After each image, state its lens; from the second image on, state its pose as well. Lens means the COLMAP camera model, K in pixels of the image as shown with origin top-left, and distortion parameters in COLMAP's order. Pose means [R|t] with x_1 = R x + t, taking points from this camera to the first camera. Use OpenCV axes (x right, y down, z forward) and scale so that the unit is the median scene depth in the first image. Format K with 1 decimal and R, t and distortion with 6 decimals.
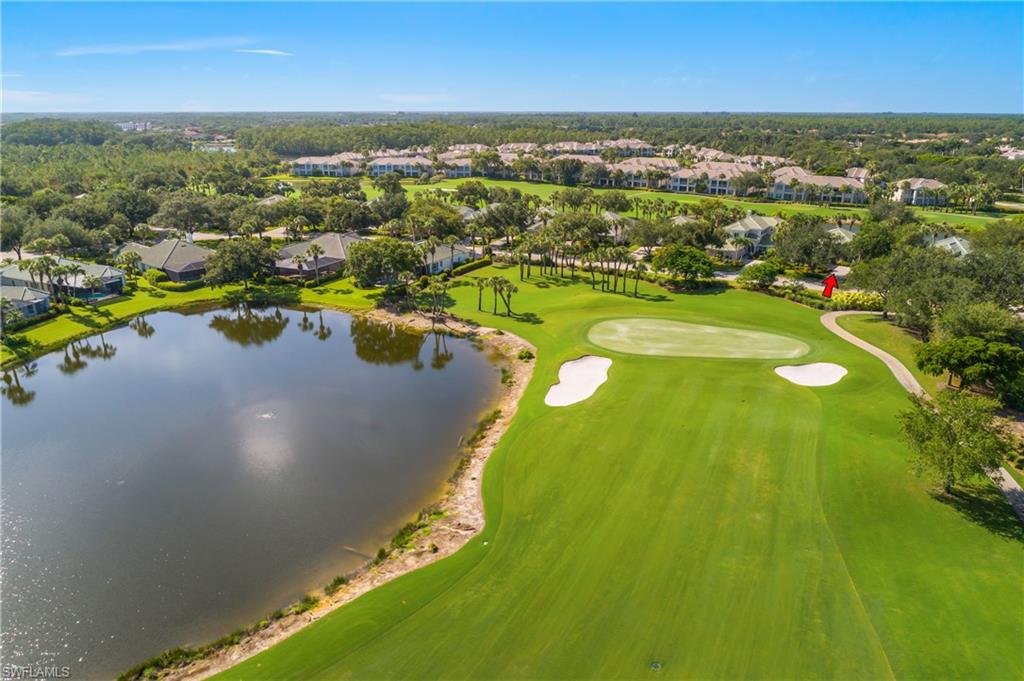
lens RADIAL K [[707.2, 0, 512.0], [0, 707.2, 340.5], [0, 0, 1]] dist [-0.003504, 0.004028]
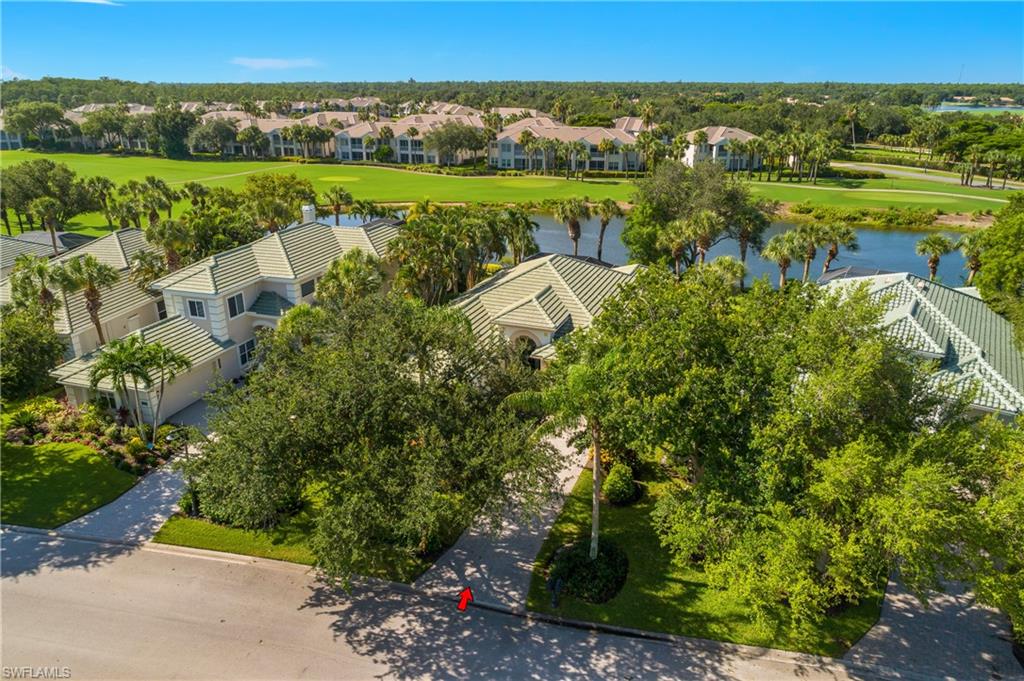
lens RADIAL K [[707.2, 0, 512.0], [0, 707.2, 340.5], [0, 0, 1]] dist [-0.003504, 0.004028]
pose [[0.963625, -0.096525, 0.249219, 0.221908], [0.087637, 0.995064, 0.046545, -0.084527], [-0.252481, -0.023012, 0.967328, 0.427726]]
